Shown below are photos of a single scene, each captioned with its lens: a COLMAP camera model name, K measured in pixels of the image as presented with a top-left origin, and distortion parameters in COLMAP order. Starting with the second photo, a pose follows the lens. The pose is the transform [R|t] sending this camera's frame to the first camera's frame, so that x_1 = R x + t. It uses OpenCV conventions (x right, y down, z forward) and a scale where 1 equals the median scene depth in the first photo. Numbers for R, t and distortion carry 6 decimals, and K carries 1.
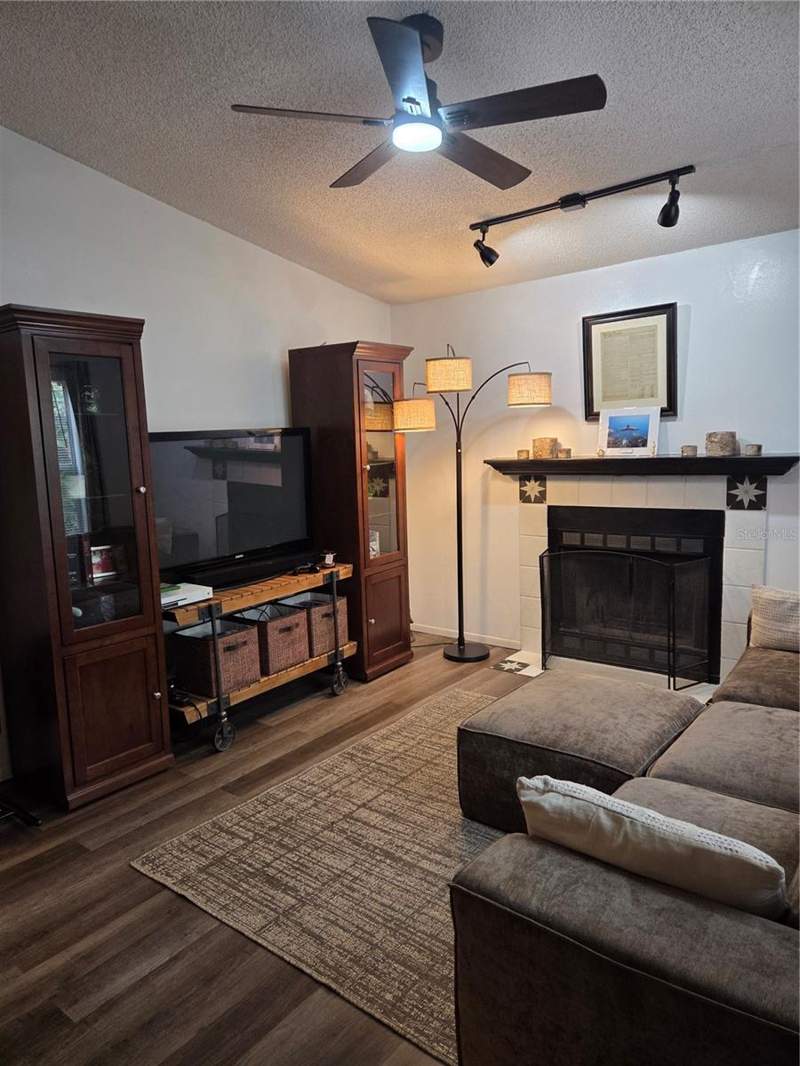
lens RADIAL K [[715.2, 0, 389.4], [0, 715.2, 539.4], [0, 0, 1]] dist [0.083388, -0.065453]
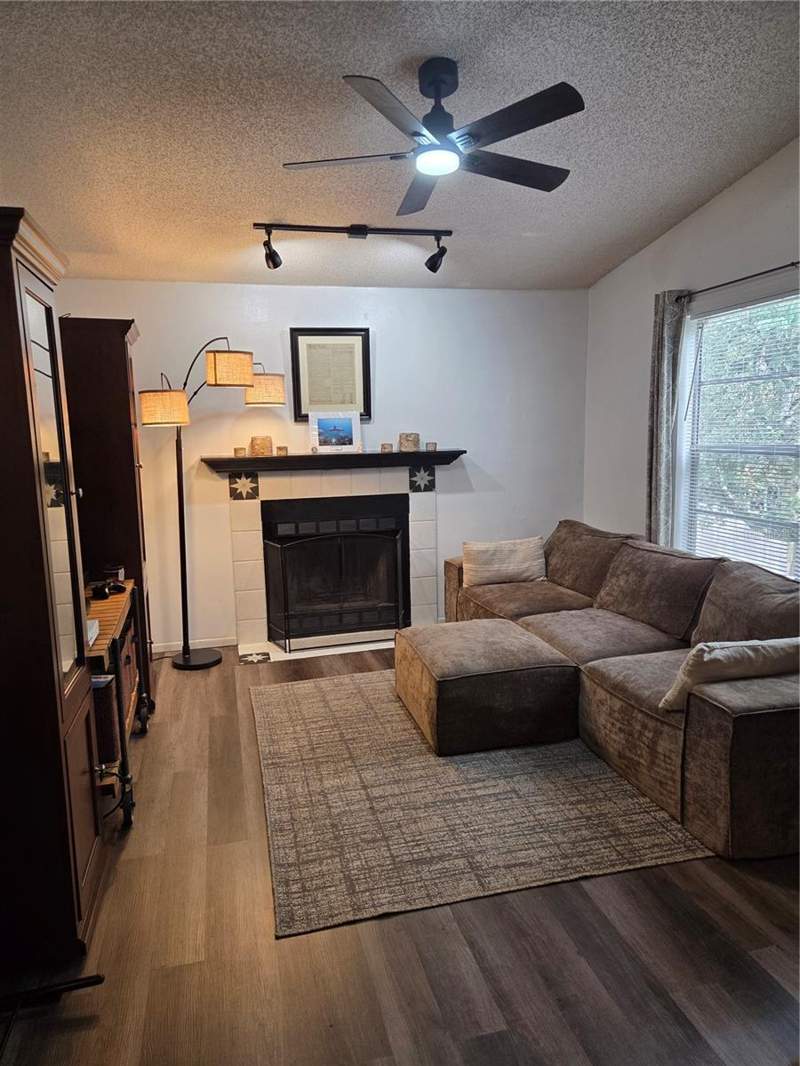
lens RADIAL K [[715.2, 0, 389.4], [0, 715.2, 539.4], [0, 0, 1]] dist [0.083388, -0.065453]
pose [[0.605559, -0.100084, 0.789482, -0.569909], [0.114550, 0.992691, 0.037982, -0.010028], [-0.787513, 0.067435, 0.612598, 0.235740]]
